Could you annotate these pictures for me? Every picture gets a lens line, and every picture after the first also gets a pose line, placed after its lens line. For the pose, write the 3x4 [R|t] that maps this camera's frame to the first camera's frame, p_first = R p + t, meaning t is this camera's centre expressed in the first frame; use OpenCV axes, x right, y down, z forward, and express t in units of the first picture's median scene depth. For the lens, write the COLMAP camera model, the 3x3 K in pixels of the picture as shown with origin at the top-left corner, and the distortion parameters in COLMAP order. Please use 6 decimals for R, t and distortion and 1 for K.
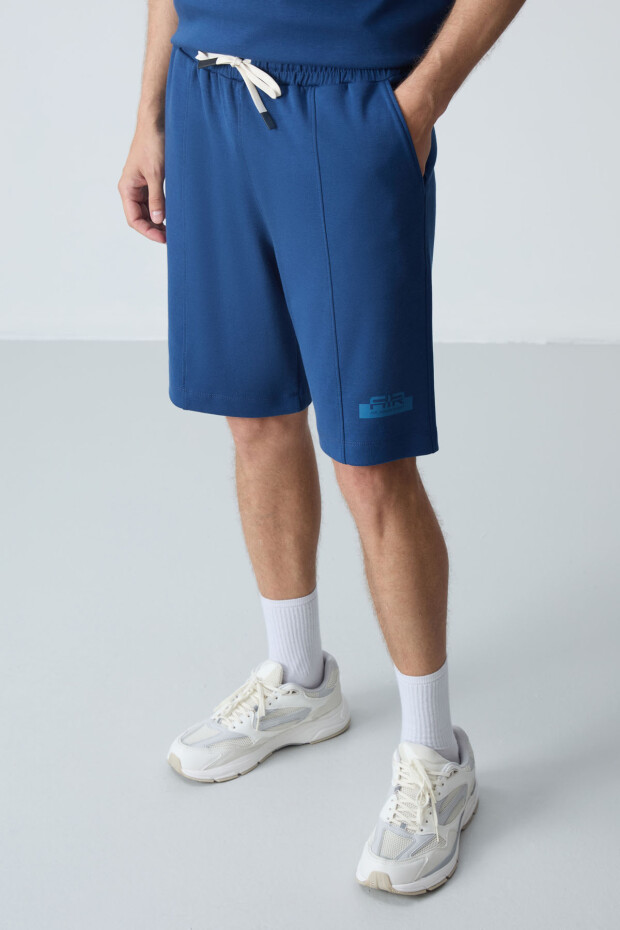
lens RADIAL K [[2470.8, 0, 310.0], [0, 2470.8, 465.0], [0, 0, 1]] dist [1.585759, 0.349010]
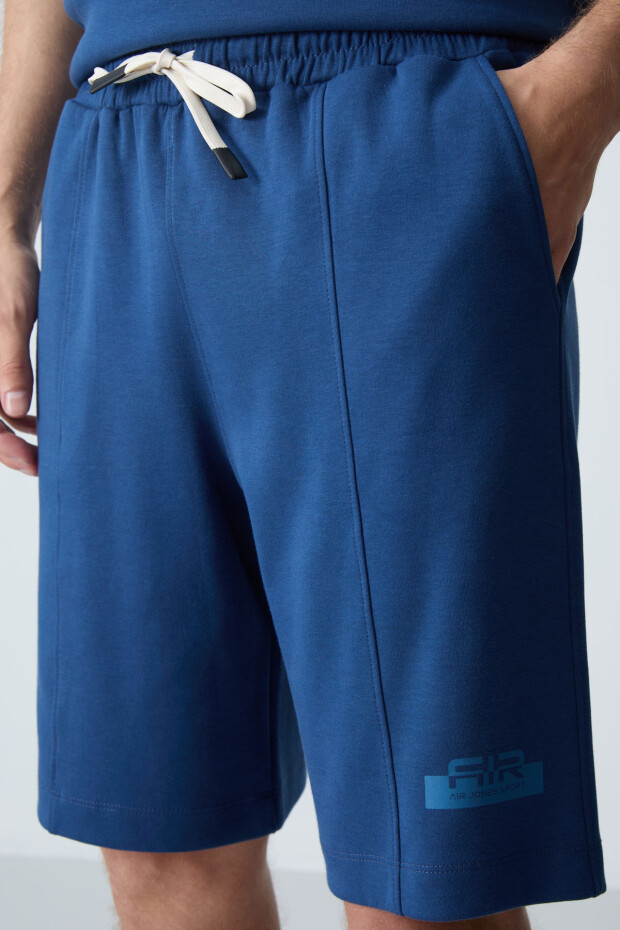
lens RADIAL K [[1957.2, 0, 310.0], [0, 1957.2, 465.0], [0, 0, 1]] dist [0.602517, 0.051105]
pose [[0.999922, -0.000448, -0.012459, 0.003553], [-0.003022, 0.960829, -0.277124, 0.022401], [0.012095, 0.277141, 0.960753, 0.654156]]
